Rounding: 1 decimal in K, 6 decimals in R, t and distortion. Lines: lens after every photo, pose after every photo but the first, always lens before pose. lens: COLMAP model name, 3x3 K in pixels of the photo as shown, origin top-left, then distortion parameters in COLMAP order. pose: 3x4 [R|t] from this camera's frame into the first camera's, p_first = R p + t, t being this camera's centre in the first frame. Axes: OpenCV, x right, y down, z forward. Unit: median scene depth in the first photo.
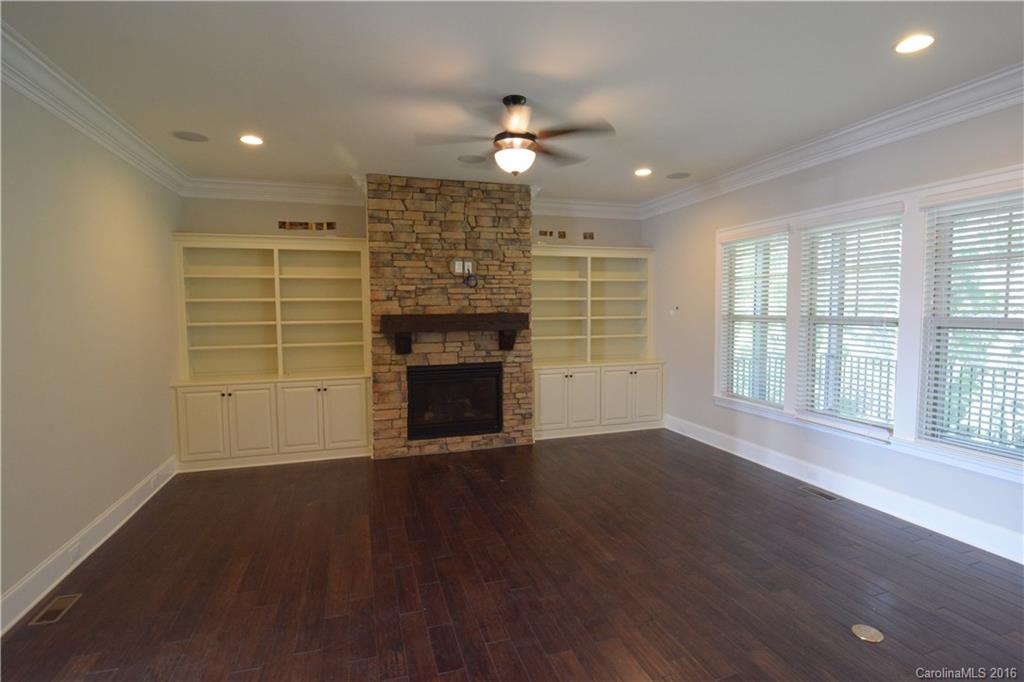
lens RADIAL K [[492.3, 0, 507.6], [0, 492.3, 343.8], [0, 0, 1]] dist [-0.013214, -0.001240]
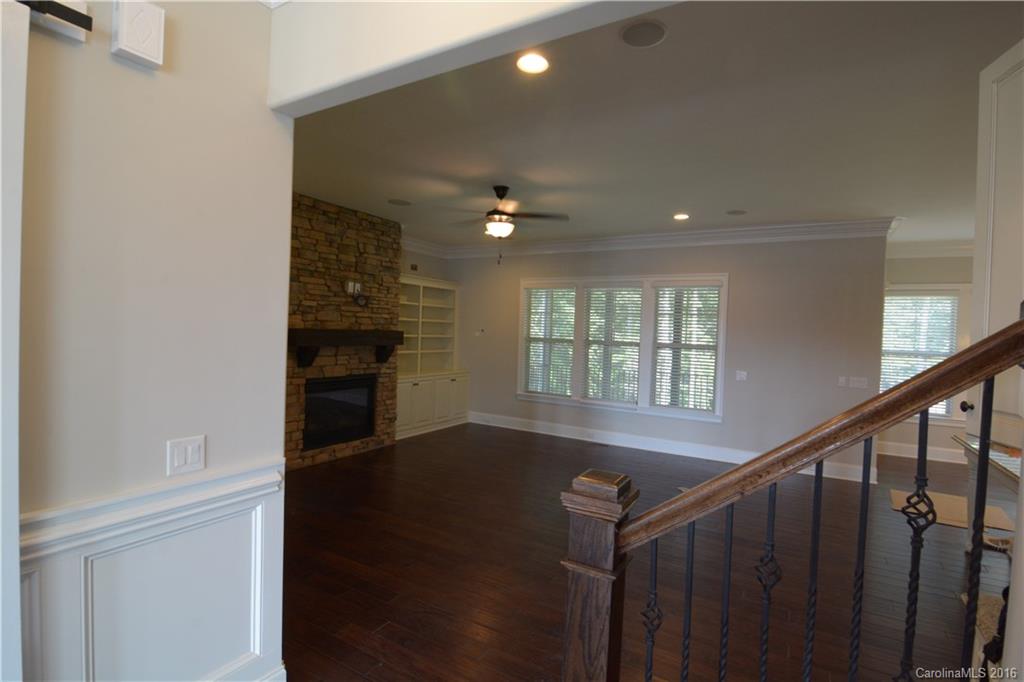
lens RADIAL K [[492.3, 0, 513.0], [0, 492.3, 343.9], [0, 0, 1]] dist [-0.013214, -0.001240]
pose [[0.741960, 0.016844, 0.670233, -0.560774], [0.004457, 0.999538, -0.030054, 0.005159], [-0.670429, 0.025287, 0.741542, -0.054850]]
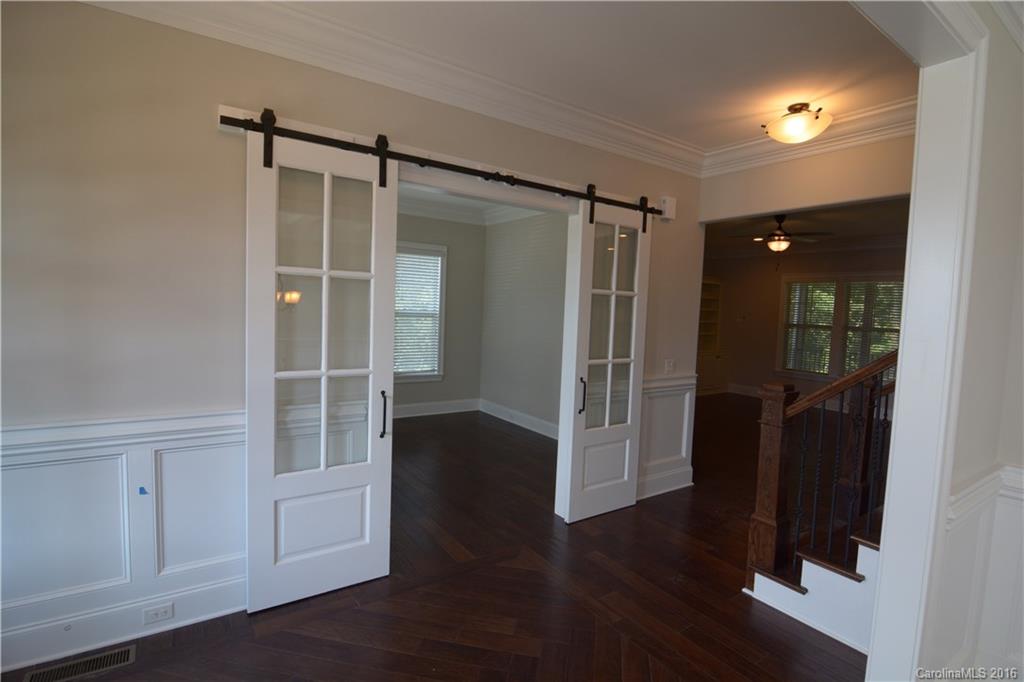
lens RADIAL K [[492.3, 0, 509.0], [0, 492.3, 339.8], [0, 0, 1]] dist [-0.013214, -0.001240]
pose [[0.956709, 0.026066, 0.289876, -0.989317], [-0.026120, 0.999652, -0.003684, 0.031868], [-0.289871, -0.004047, 0.957057, -0.374100]]
